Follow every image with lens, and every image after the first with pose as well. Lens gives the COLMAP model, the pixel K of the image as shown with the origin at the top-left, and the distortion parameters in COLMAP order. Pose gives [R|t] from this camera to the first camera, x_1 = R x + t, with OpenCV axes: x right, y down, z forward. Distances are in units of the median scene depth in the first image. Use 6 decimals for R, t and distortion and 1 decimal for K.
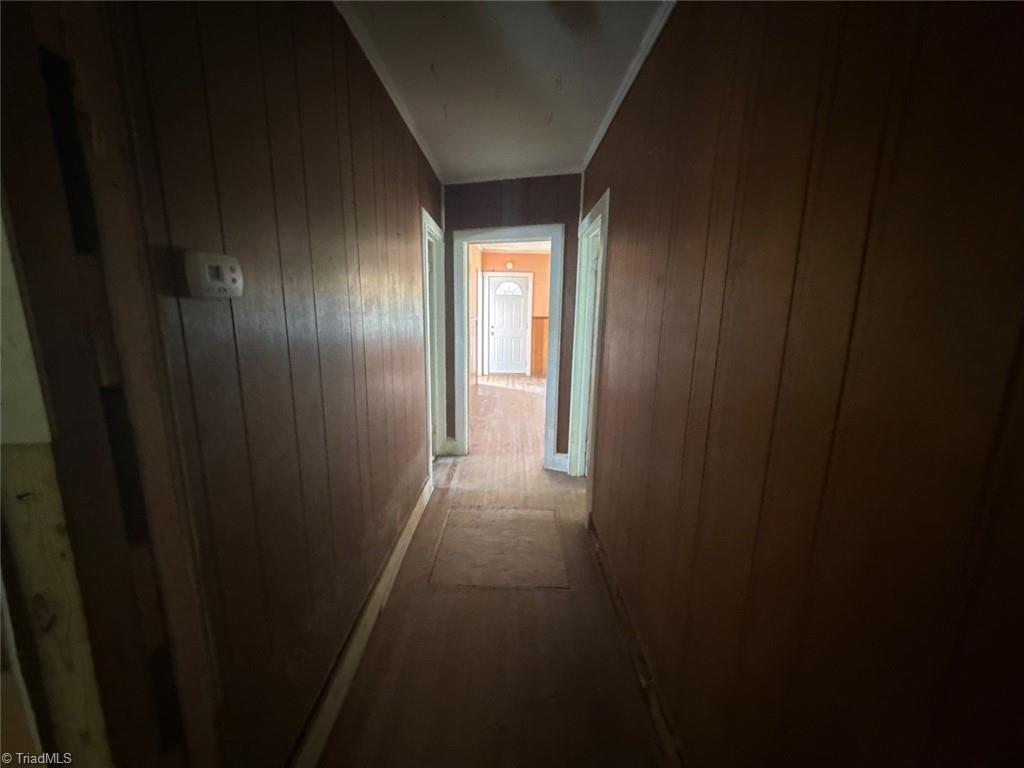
lens RADIAL K [[411.8, 0, 509.4], [0, 411.8, 387.2], [0, 0, 1]] dist [0.001740, 0.000127]
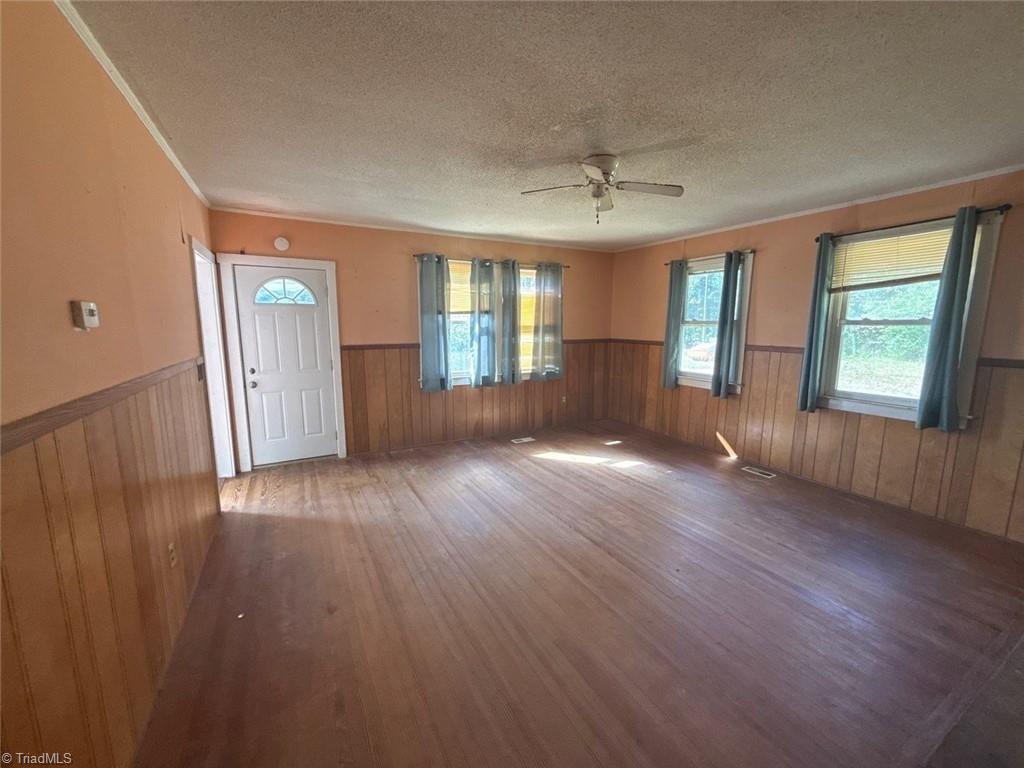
lens RADIAL K [[411.8, 0, 509.4], [0, 411.8, 387.2], [0, 0, 1]] dist [0.001740, 0.000127]
pose [[0.880223, -0.083113, 0.467226, -0.004064], [0.103059, 0.994526, -0.017245, -0.088673], [-0.463235, 0.063331, 0.883970, 0.440643]]
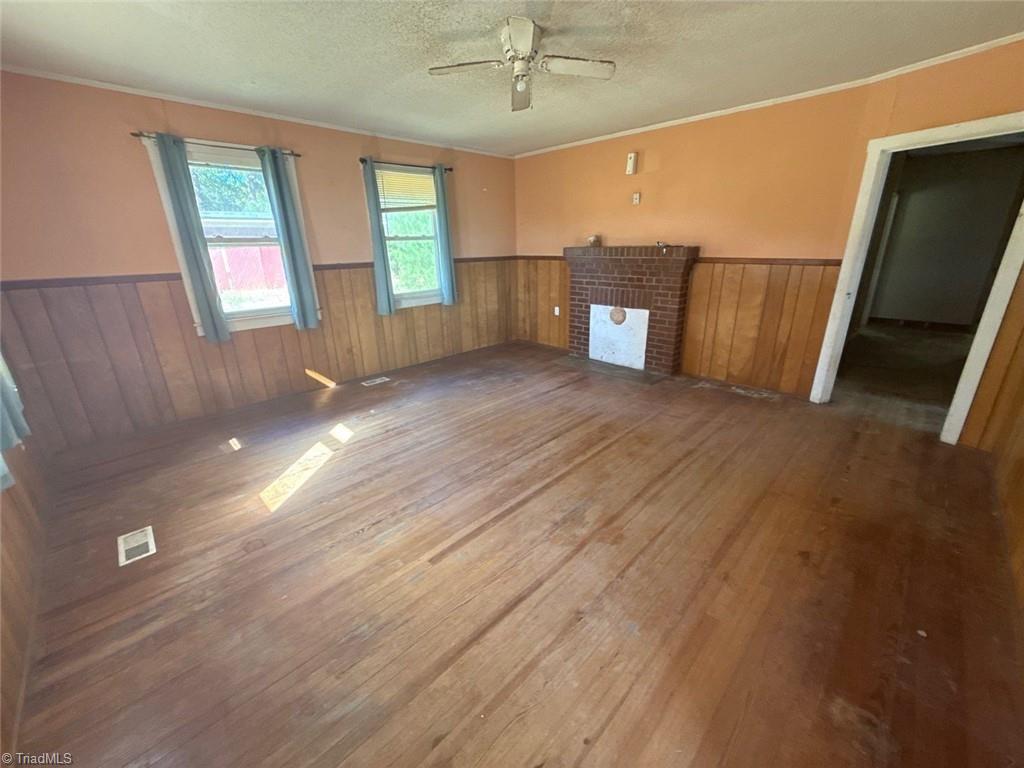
lens RADIAL K [[411.8, 0, 509.4], [0, 411.8, 387.2], [0, 0, 1]] dist [0.001740, 0.000127]
pose [[-0.712355, -0.230867, 0.662760, -0.006646], [0.152519, 0.870851, 0.467287, -0.180452], [-0.685046, 0.433958, -0.585143, 0.919468]]
